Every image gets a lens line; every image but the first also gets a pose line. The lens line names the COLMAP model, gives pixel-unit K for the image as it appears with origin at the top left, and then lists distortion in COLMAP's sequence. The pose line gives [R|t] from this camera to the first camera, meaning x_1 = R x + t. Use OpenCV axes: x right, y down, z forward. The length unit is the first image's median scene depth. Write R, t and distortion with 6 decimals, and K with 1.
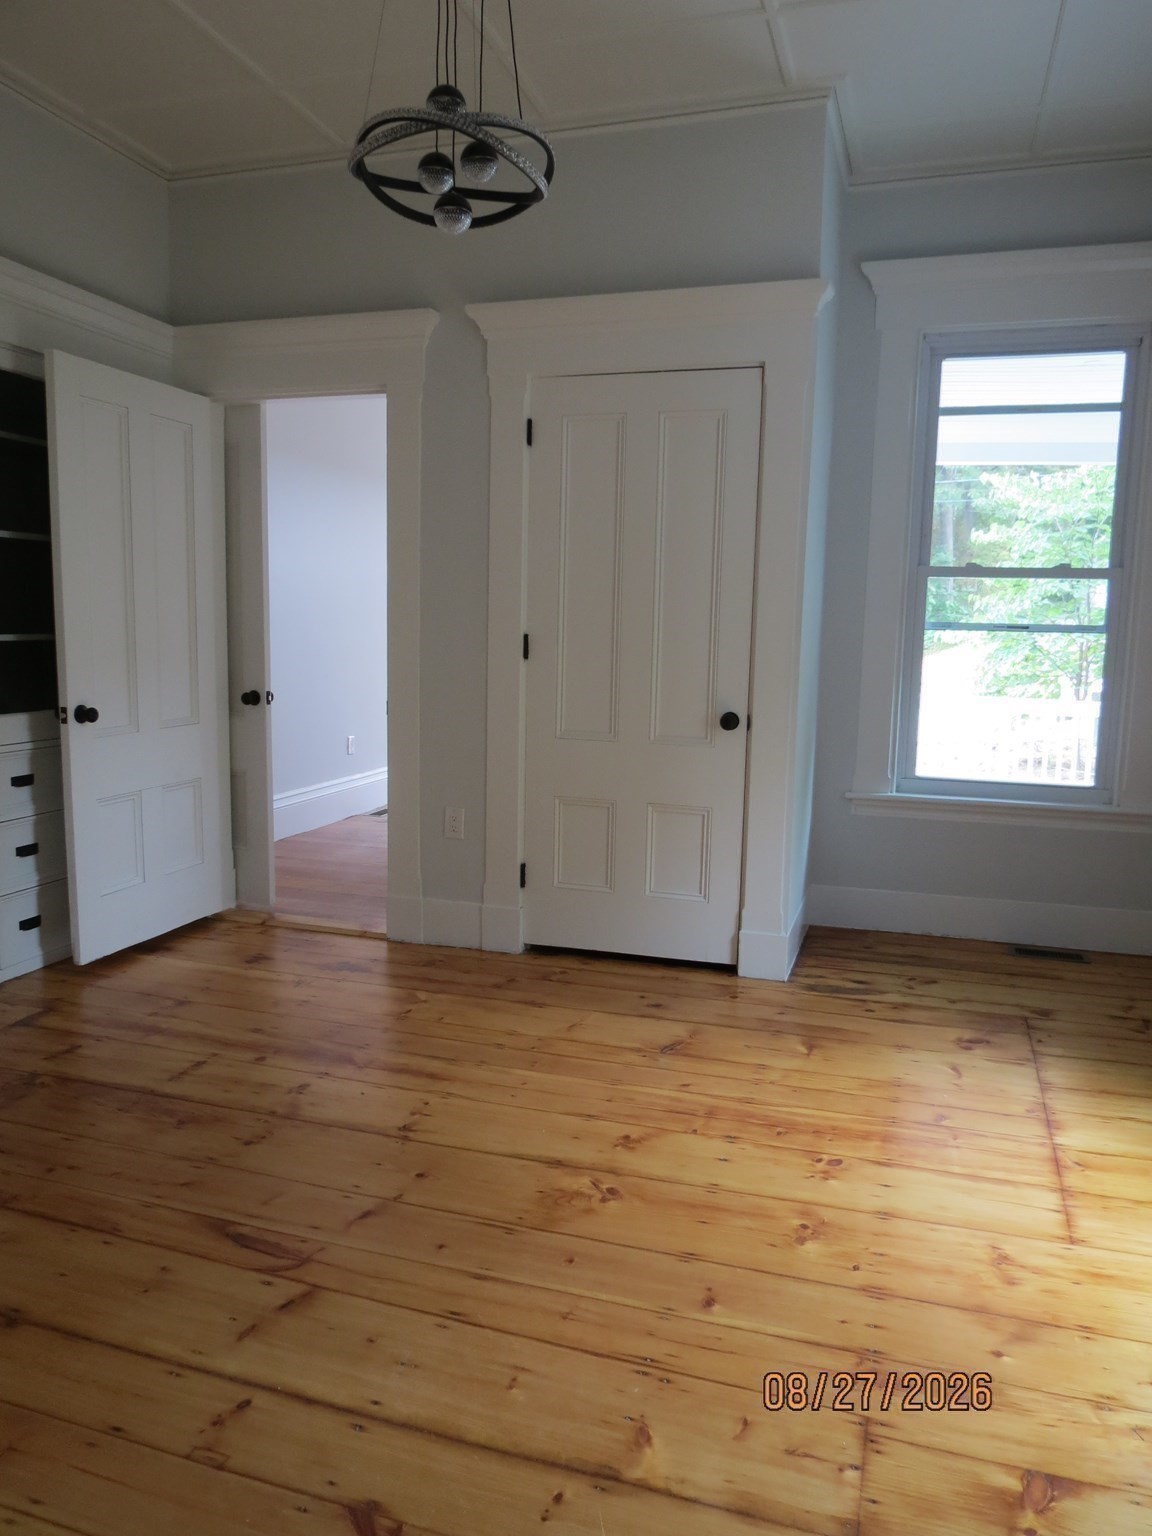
lens RADIAL K [[1091.0, 0, 579.0], [0, 1091.0, 771.5], [0, 0, 1]] dist [-0.022455, -0.001174]
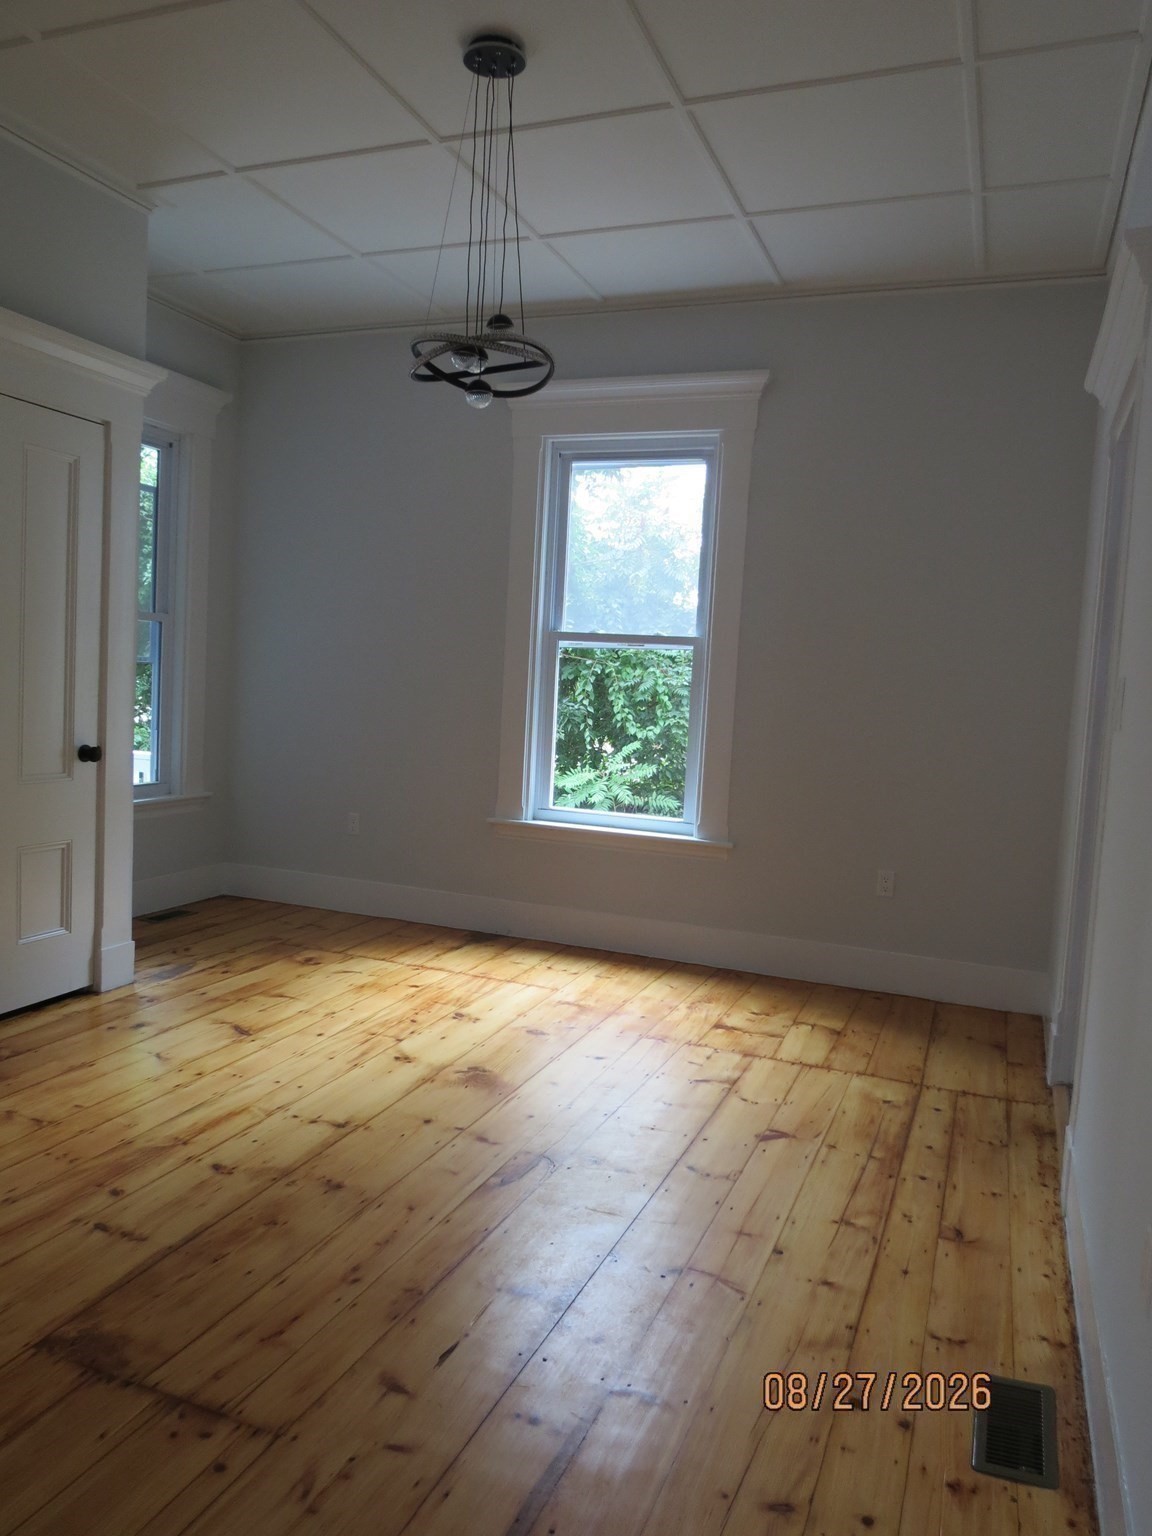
lens RADIAL K [[1091.0, 0, 580.7], [0, 1091.0, 764.7], [0, 0, 1]] dist [-0.022455, -0.001174]
pose [[0.065079, -0.093275, 0.993511, -1.028218], [0.088541, 0.992235, 0.087356, -0.099556], [-0.993944, 0.082281, 0.072832, 0.537017]]
